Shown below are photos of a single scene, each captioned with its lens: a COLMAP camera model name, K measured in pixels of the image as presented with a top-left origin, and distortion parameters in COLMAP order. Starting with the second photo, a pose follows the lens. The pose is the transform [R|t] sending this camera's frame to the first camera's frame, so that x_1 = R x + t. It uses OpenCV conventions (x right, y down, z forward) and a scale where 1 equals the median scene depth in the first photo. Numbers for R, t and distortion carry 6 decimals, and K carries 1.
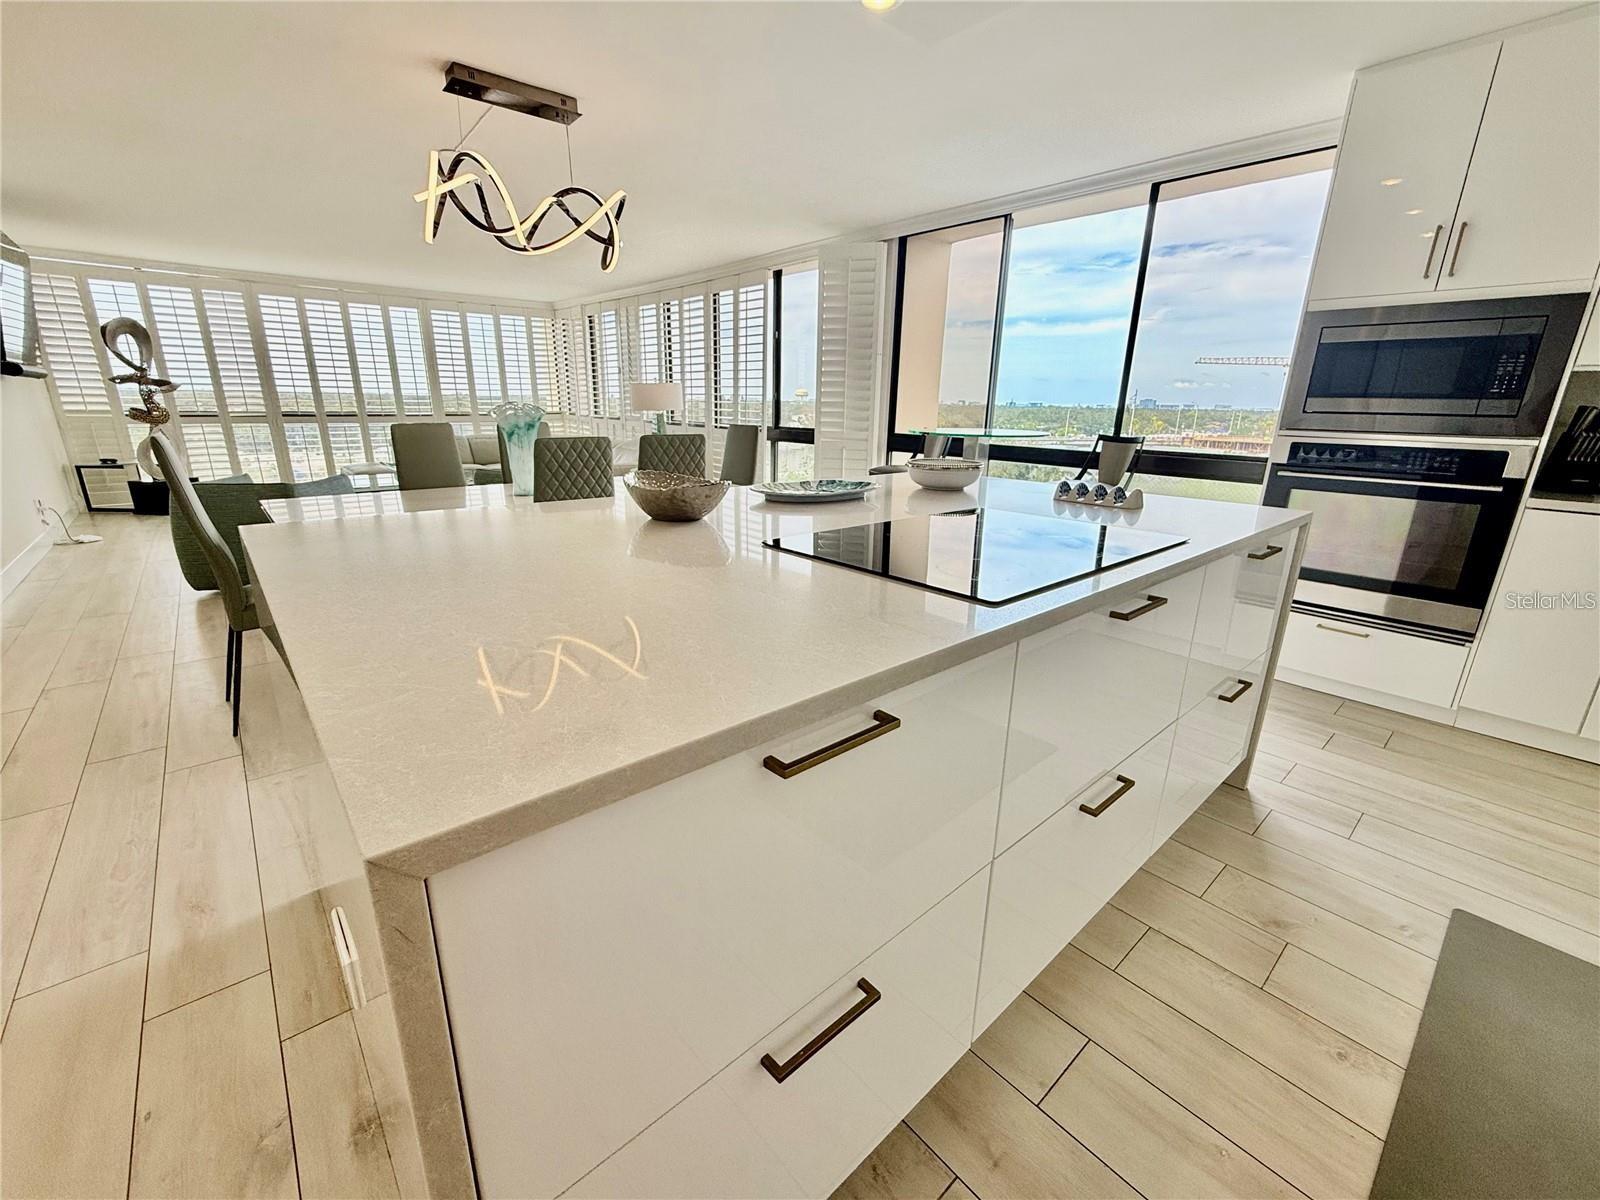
lens RADIAL K [[659.6, 0, 800.0], [0, 659.6, 600.0], [0, 0, 1]] dist [-0.000518, -0.000290]
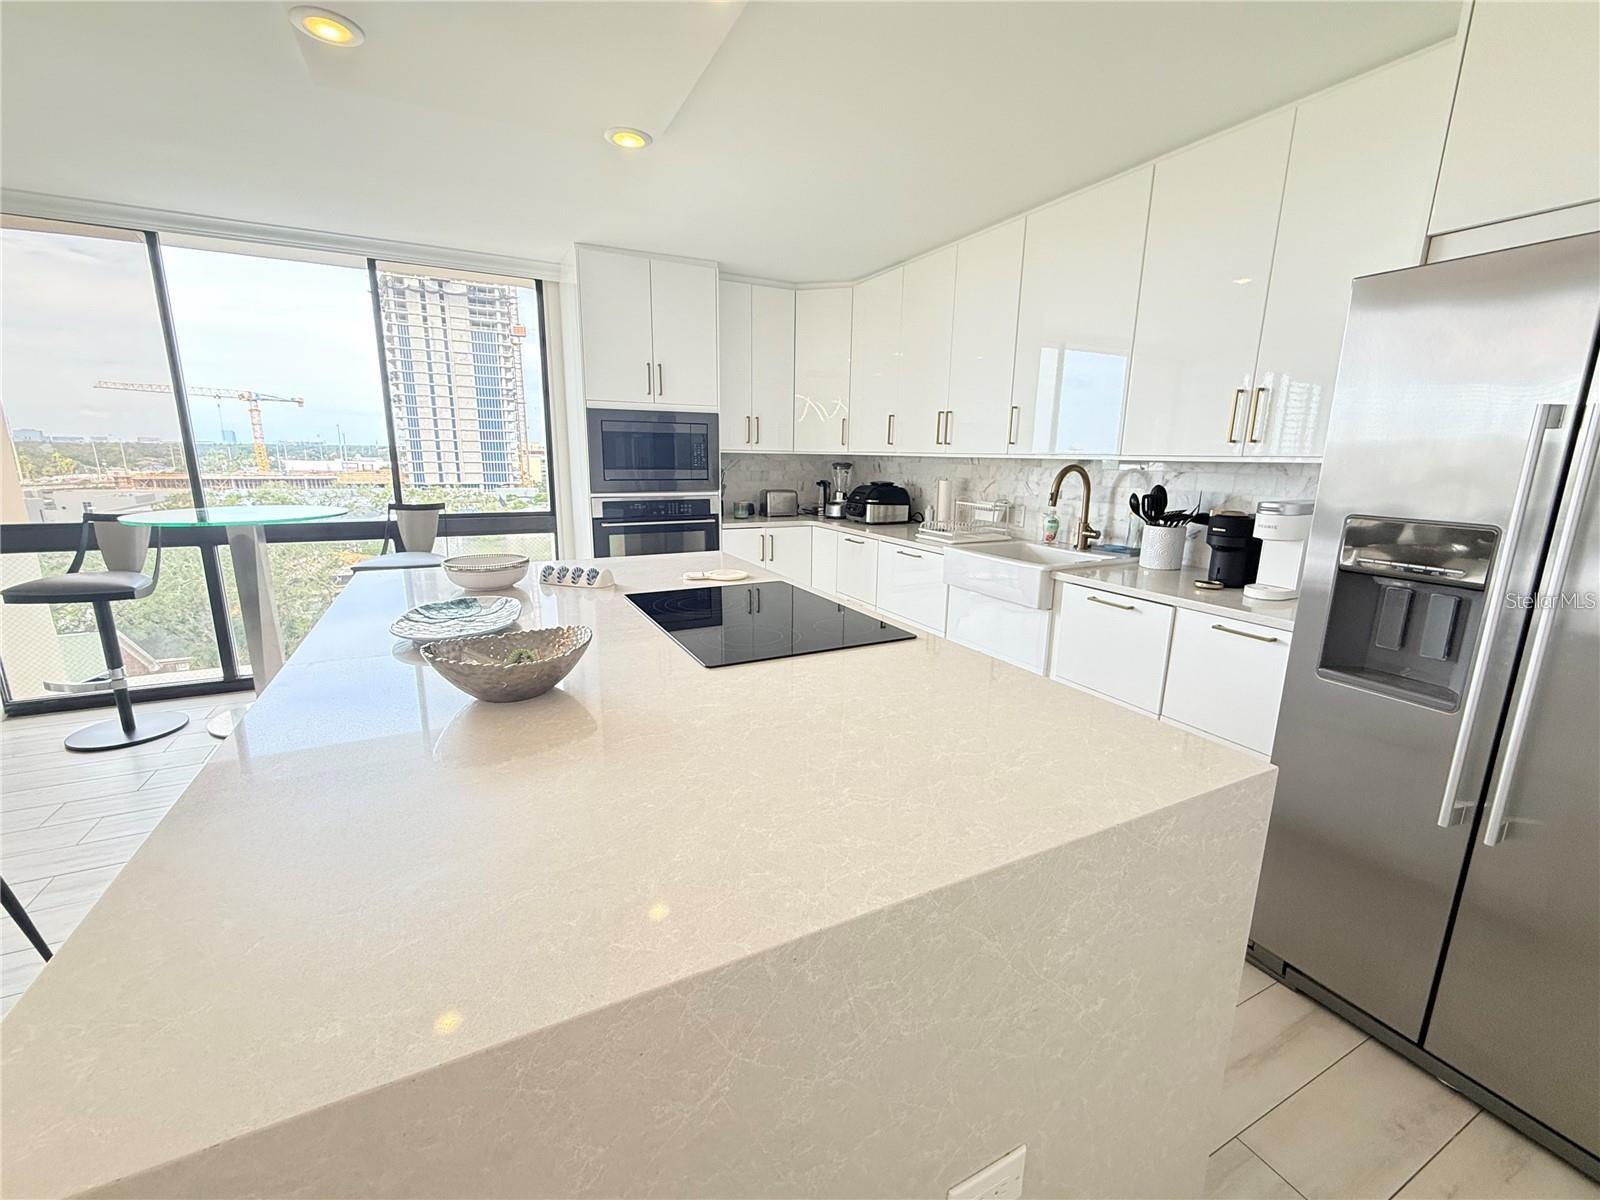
lens RADIAL K [[659.6, 0, 800.0], [0, 659.6, 600.0], [0, 0, 1]] dist [-0.000518, -0.000290]
pose [[0.253143, -0.225231, 0.940845, -0.355941], [0.269548, 0.950431, 0.155001, -0.111166], [-0.929119, 0.214366, 0.301306, 0.194042]]
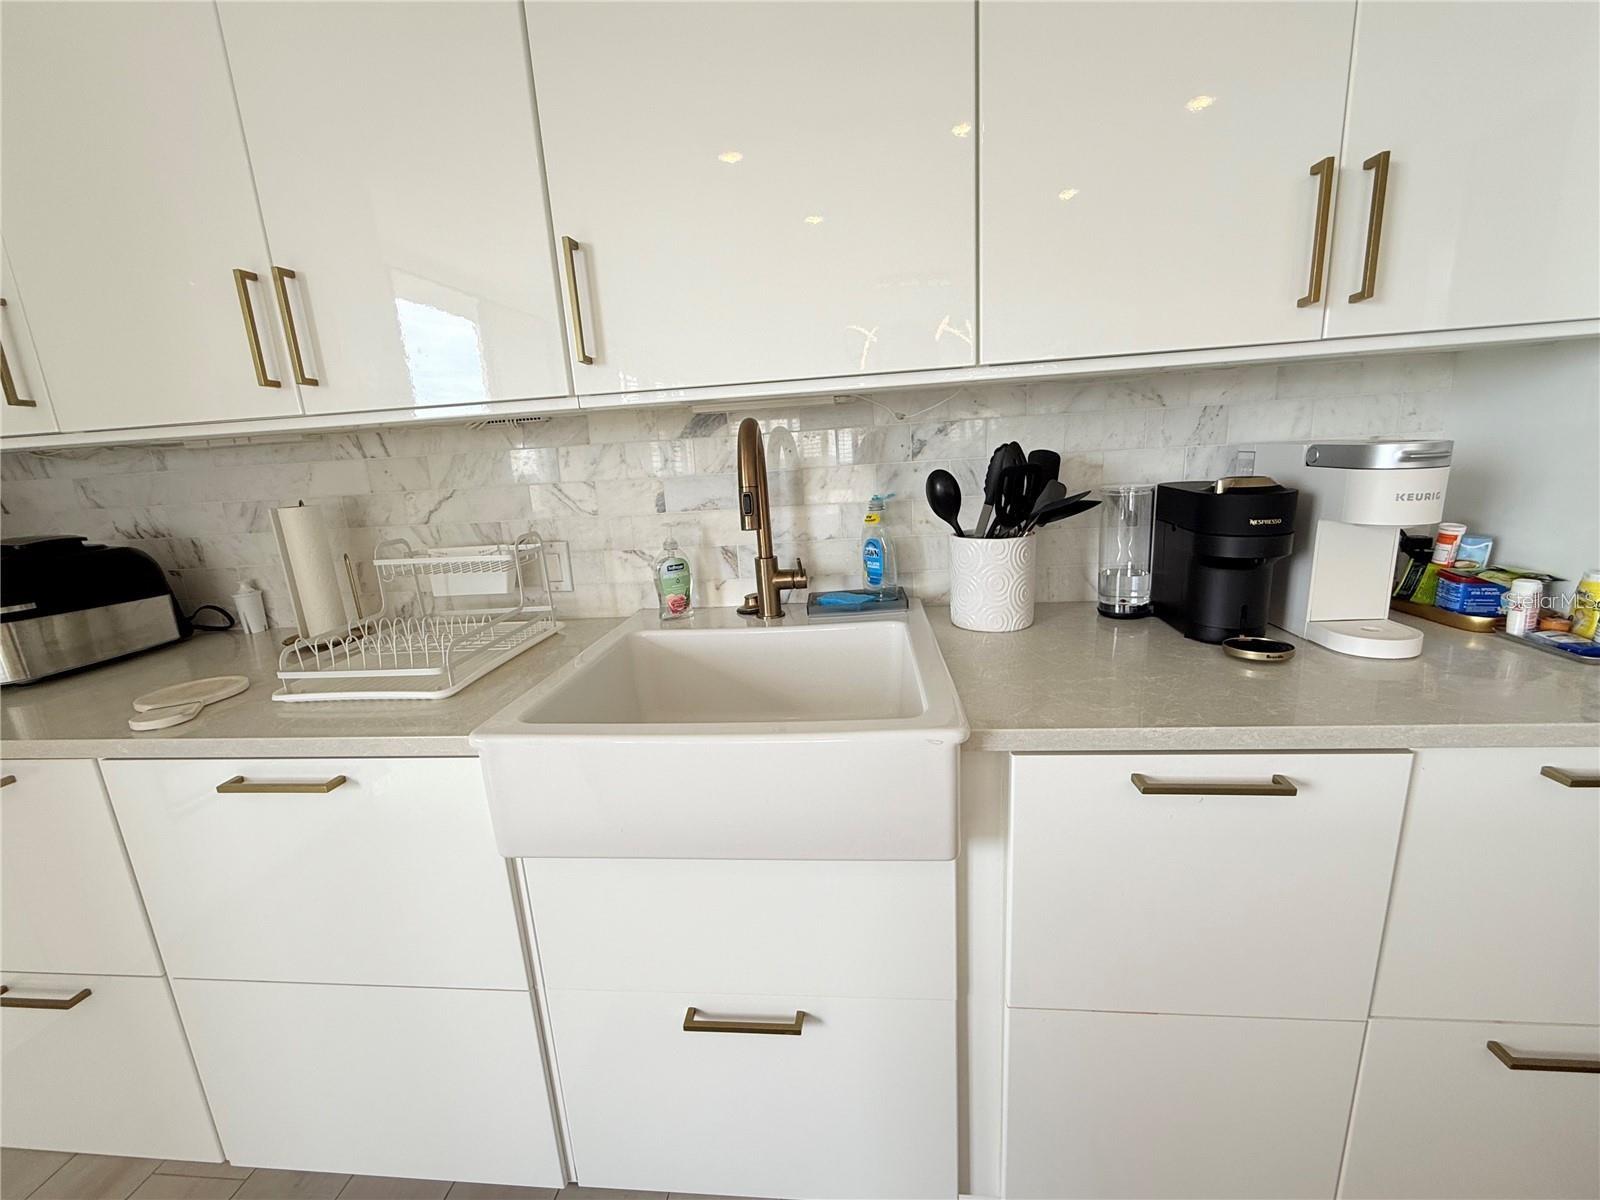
lens RADIAL K [[659.6, 0, 800.0], [0, 659.6, 600.0], [0, 0, 1]] dist [-0.000518, -0.000290]
pose [[-0.678026, -0.139493, 0.721680, 0.270620], [0.256687, 0.875079, 0.410303, -0.100344], [-0.688761, 0.463443, -0.557520, 0.290029]]
